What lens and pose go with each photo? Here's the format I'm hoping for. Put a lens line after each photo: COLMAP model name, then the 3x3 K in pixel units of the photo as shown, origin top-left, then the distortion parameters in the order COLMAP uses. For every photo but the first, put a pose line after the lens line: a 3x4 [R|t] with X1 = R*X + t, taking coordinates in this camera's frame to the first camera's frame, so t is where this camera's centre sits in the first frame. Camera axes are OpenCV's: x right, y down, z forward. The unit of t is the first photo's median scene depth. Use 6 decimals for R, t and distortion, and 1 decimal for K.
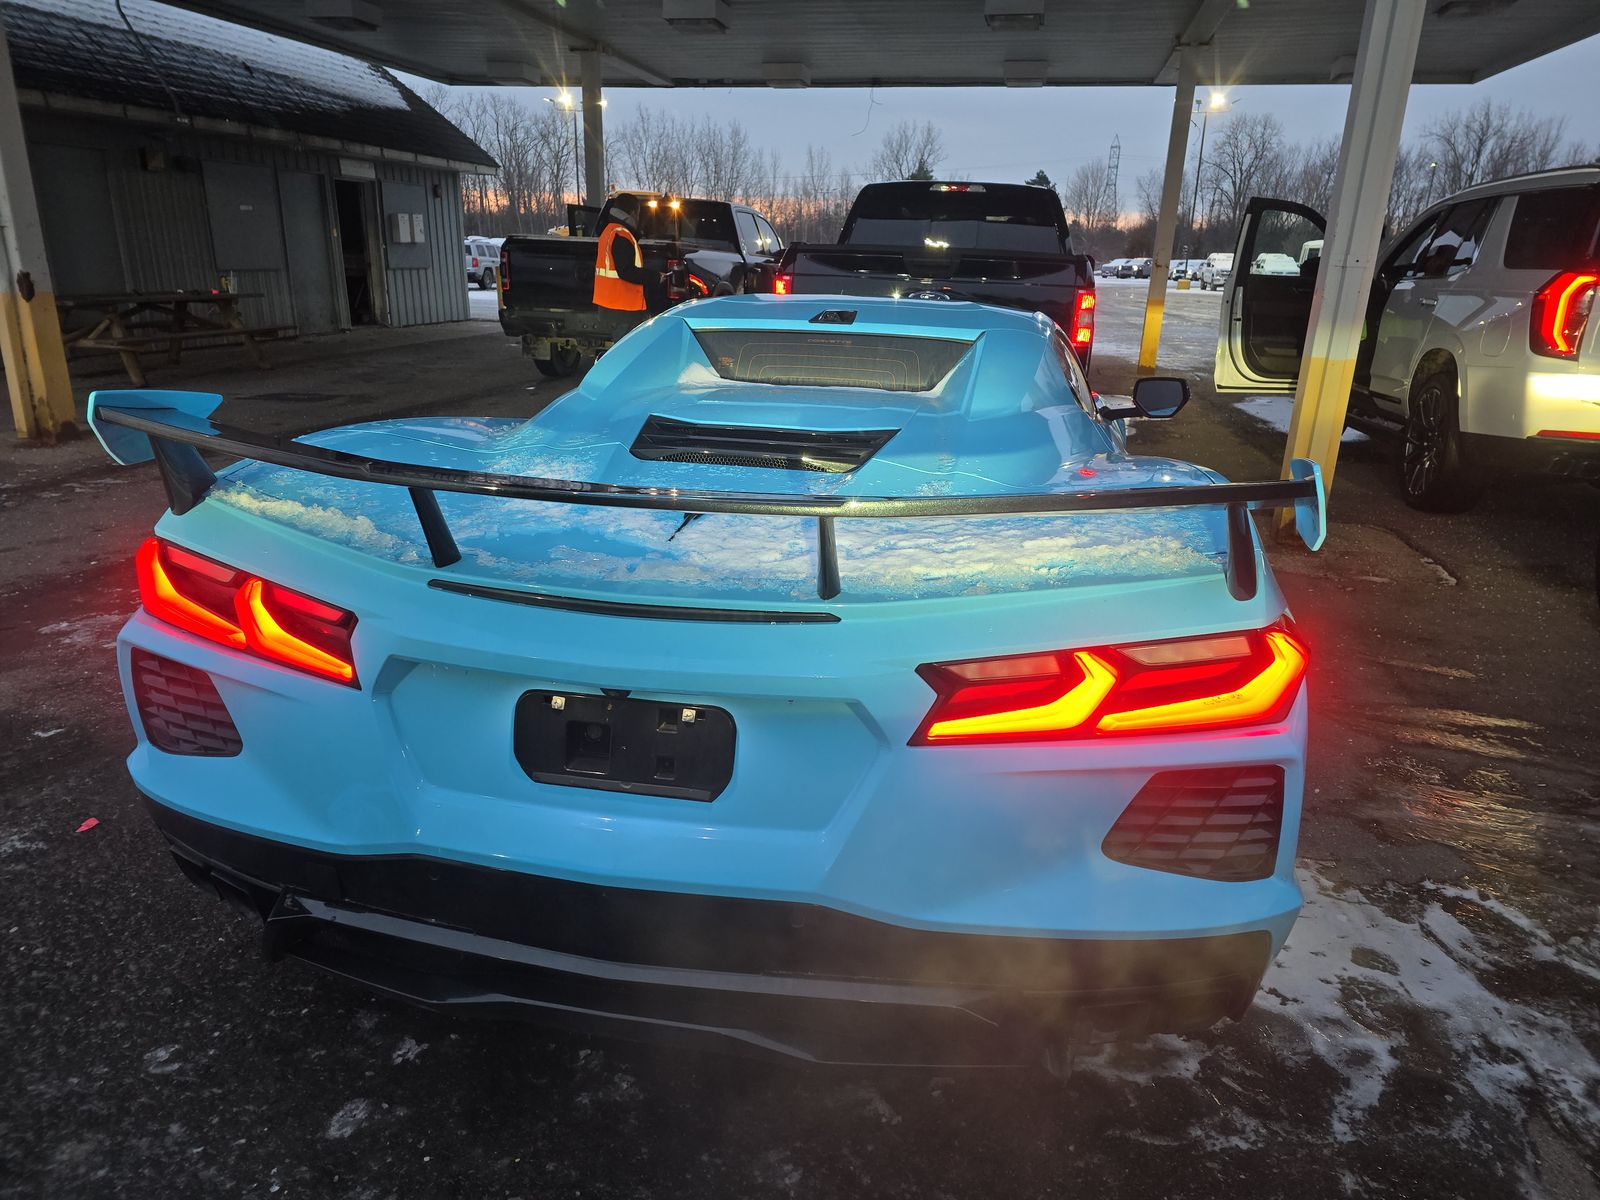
lens RADIAL K [[1078.7, 0, 808.4], [0, 1078.7, 603.8], [0, 0, 1]] dist [0.049425, -0.042854]
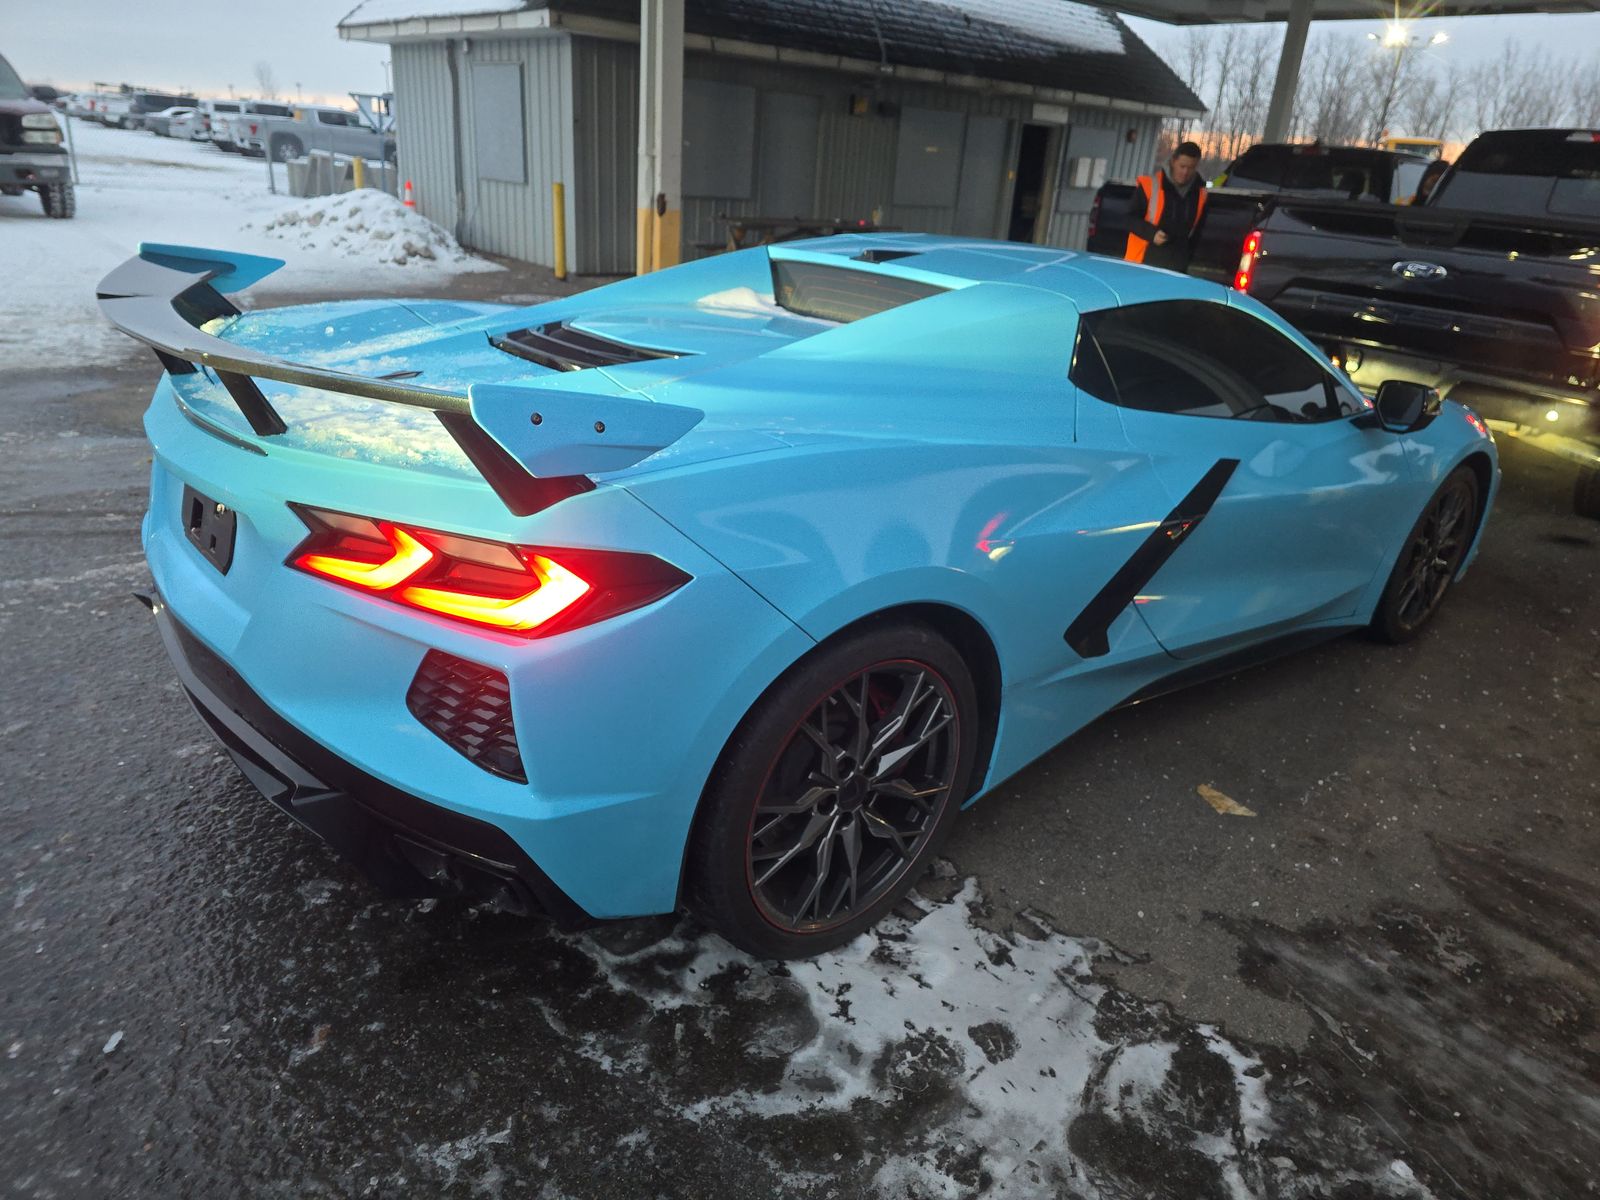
lens RADIAL K [[1078.7, 0, 798.0], [0, 1078.7, 608.8], [0, 0, 1]] dist [0.049425, -0.042854]
pose [[0.783992, 0.263489, -0.562077, 0.133980], [-0.237598, 0.963869, 0.120435, -0.011859], [0.573502, 0.039128, 0.818269, 0.032681]]
